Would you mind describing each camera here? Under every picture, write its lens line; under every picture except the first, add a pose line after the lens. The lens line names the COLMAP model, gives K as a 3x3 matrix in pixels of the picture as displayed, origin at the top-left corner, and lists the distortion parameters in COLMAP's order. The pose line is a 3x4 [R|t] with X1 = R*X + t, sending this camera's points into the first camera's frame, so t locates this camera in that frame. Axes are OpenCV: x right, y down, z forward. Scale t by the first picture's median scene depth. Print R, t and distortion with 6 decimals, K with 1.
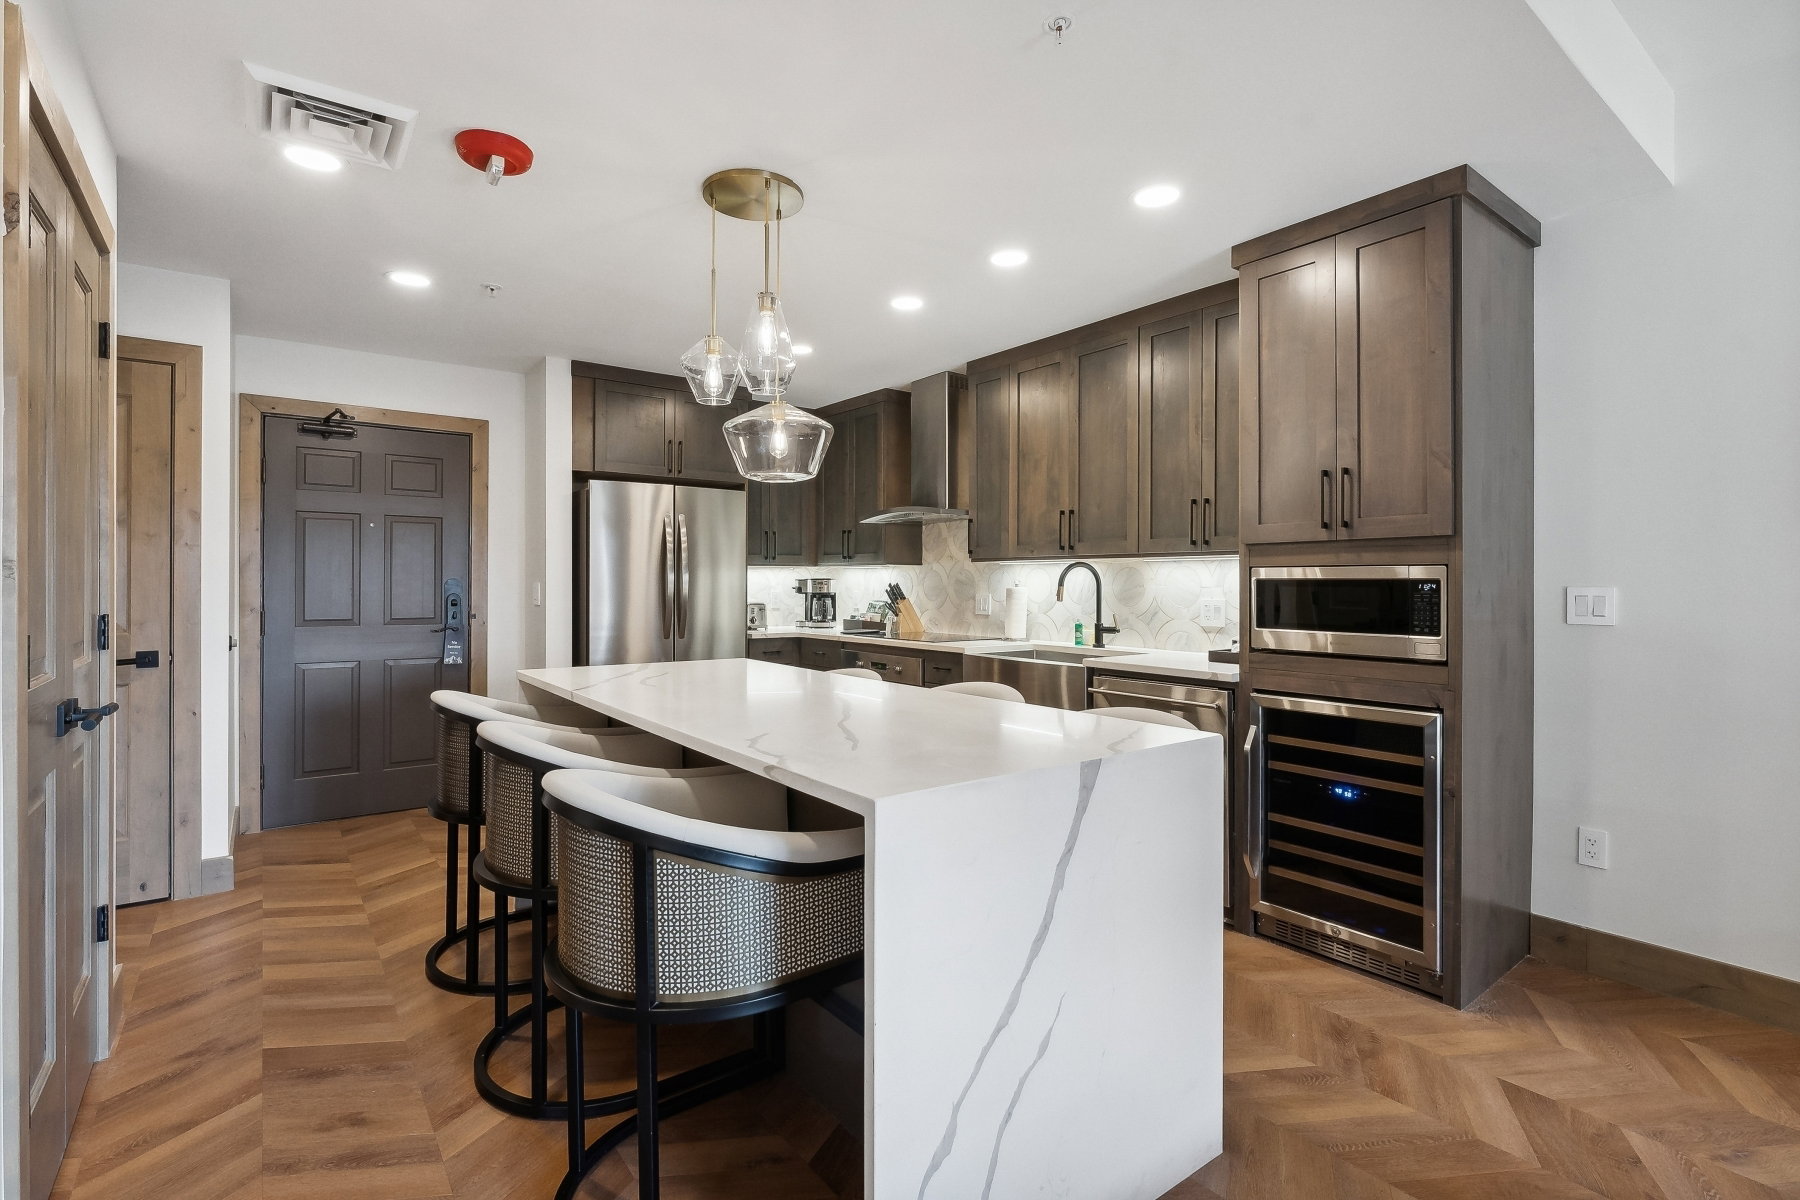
lens RADIAL K [[838.4, 0, 899.0], [0, 838.4, 589.7], [0, 0, 1]] dist [-0.004758, -0.000605]
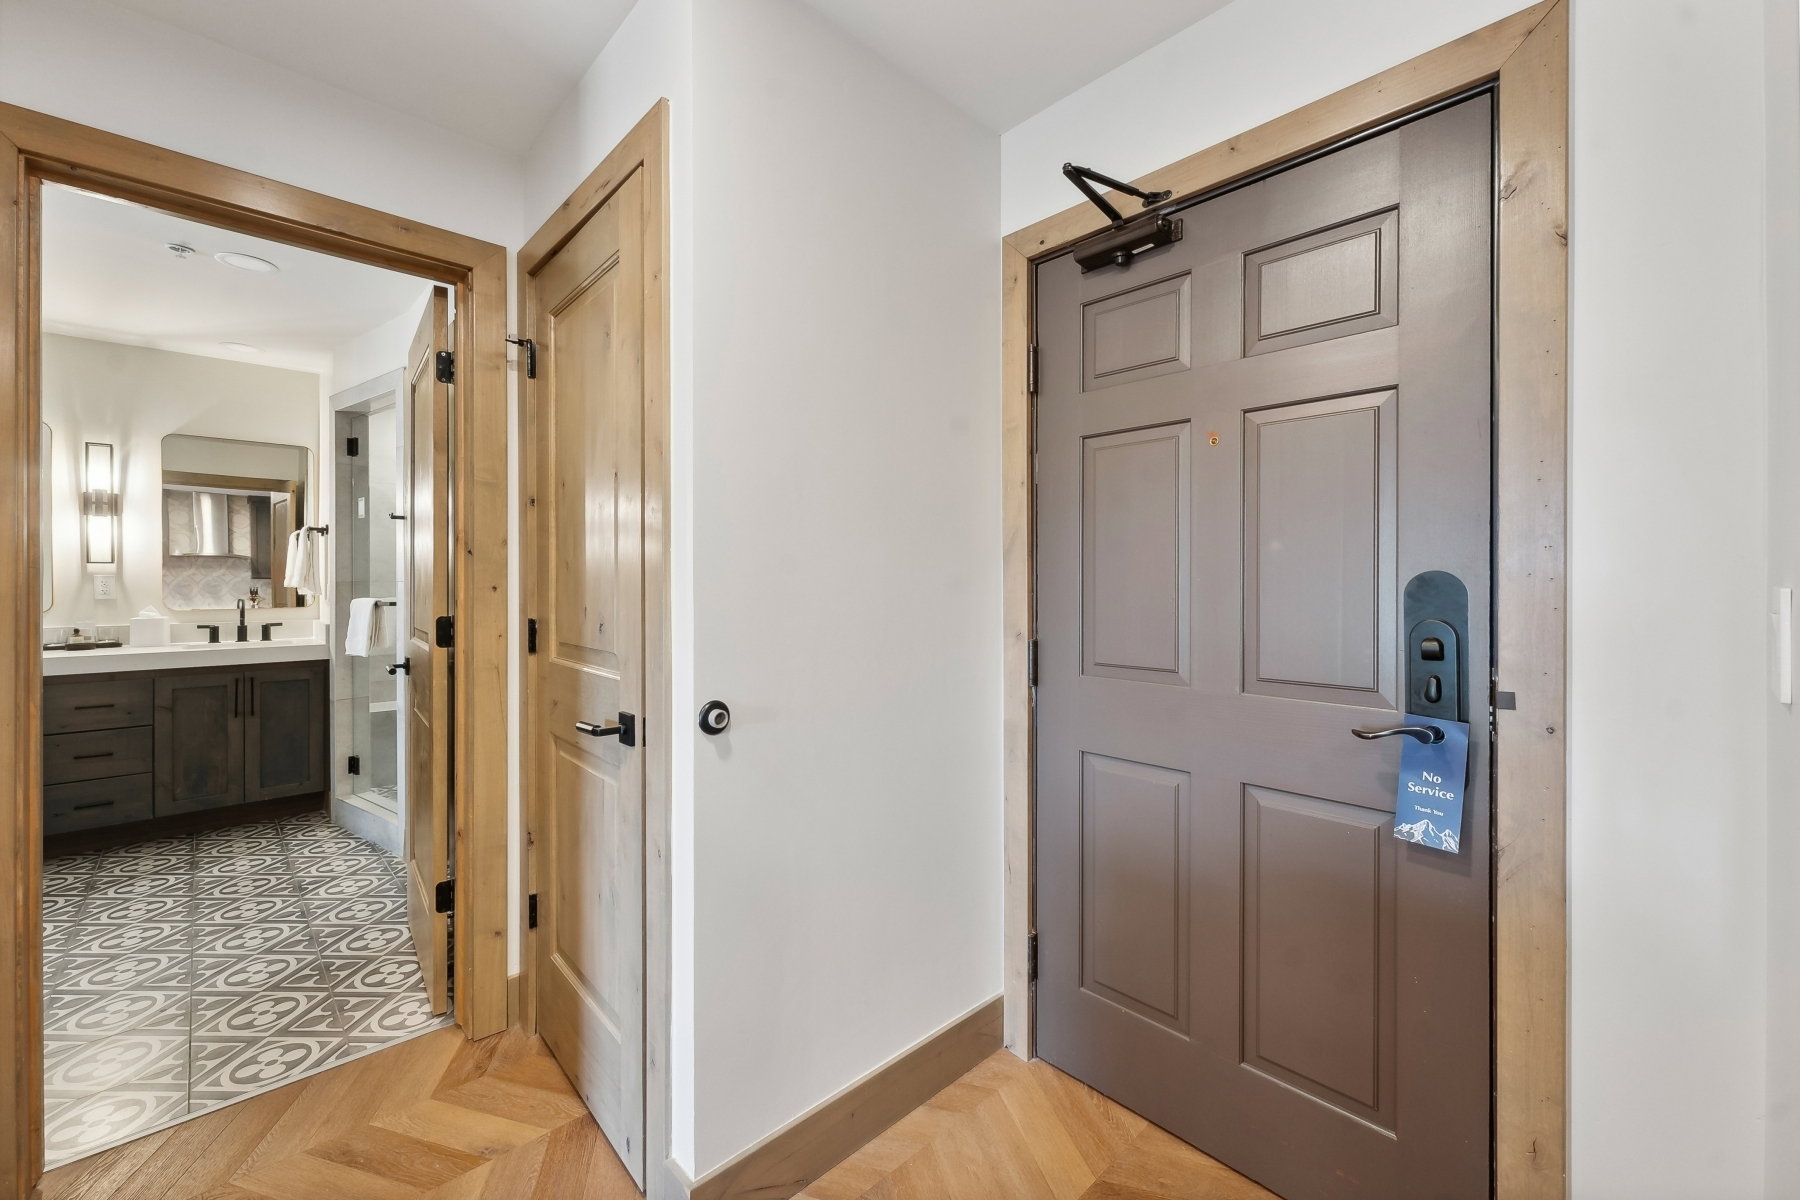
lens RADIAL K [[729.4, 0, 899.6], [0, 729.4, 589.9], [0, 0, 1]] dist [-0.001701, 0.000820]
pose [[0.107157, 0.004139, -0.994233, -0.324905], [-0.001959, 0.999990, 0.003951, -0.007892], [0.994240, 0.001524, 0.107164, 0.885059]]
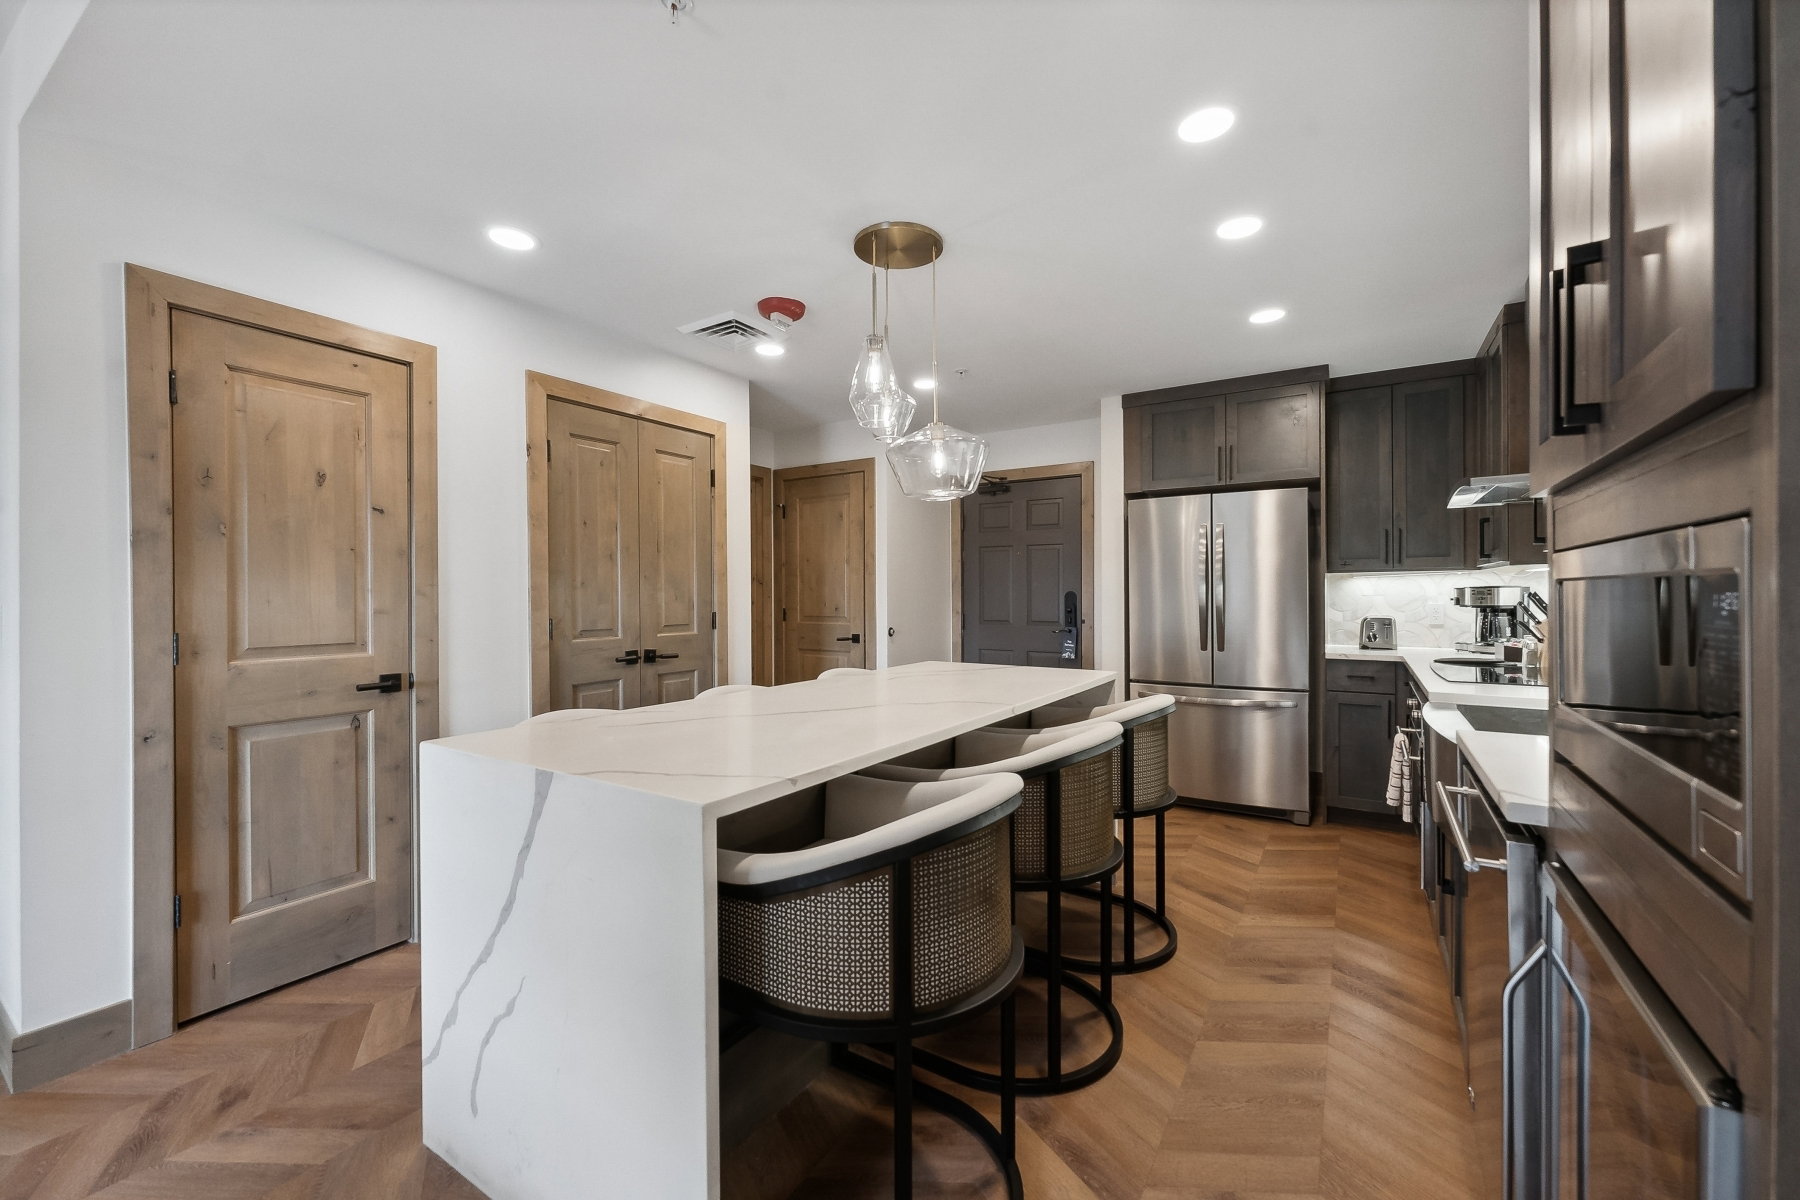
lens RADIAL K [[729.4, 0, 893.9], [0, 729.4, 599.3], [0, 0, 1]] dist [-0.001701, 0.000820]
pose [[0.348102, 0.002298, -0.937454, 0.466438], [-0.002206, 0.999996, 0.001632, -0.002708], [0.937454, 0.001500, 0.348106, 0.419740]]
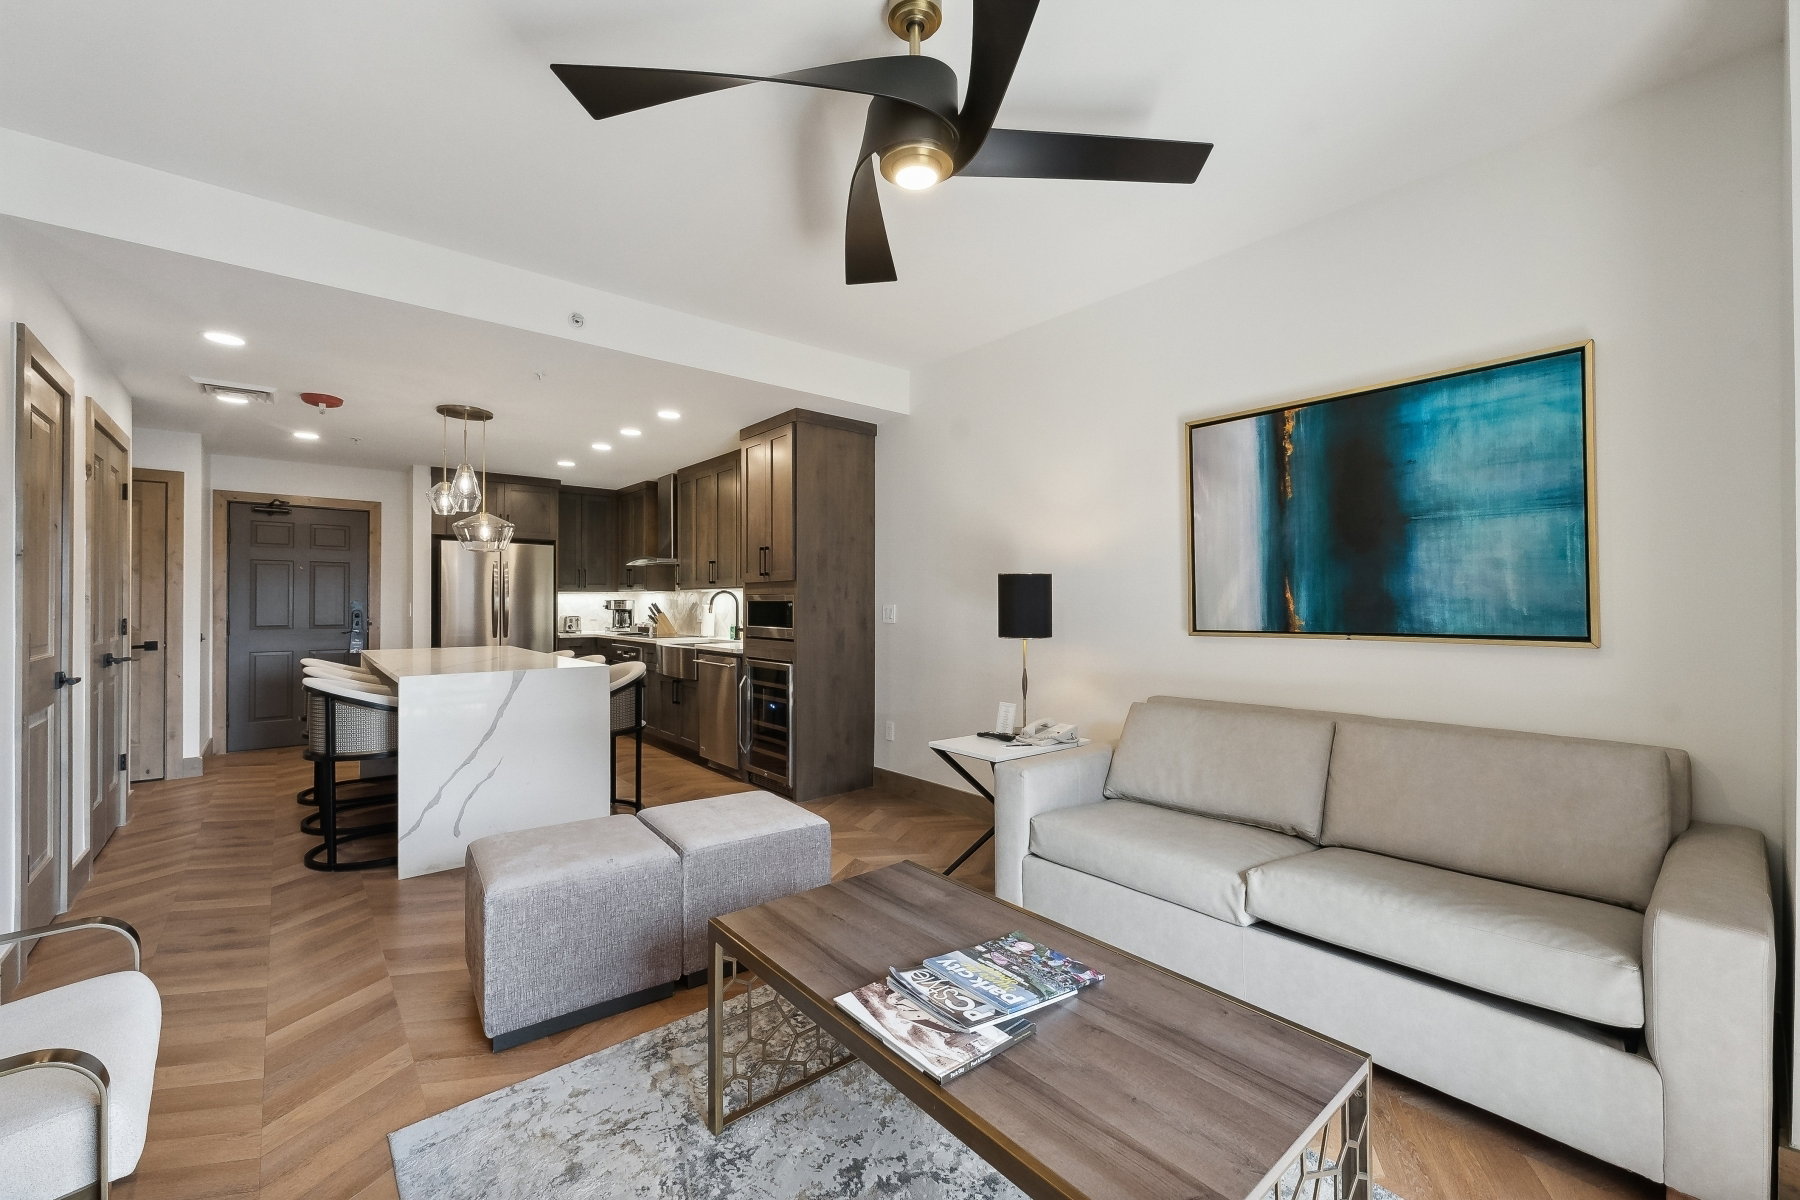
lens RADIAL K [[729.4, 0, 902.5], [0, 729.4, 603.4], [0, 0, 1]] dist [-0.001701, 0.000820]
pose [[0.998526, -0.002427, 0.054217, 0.505758], [0.002733, 0.999981, -0.005553, 0.003192], [-0.054203, 0.005693, 0.998514, -0.525621]]
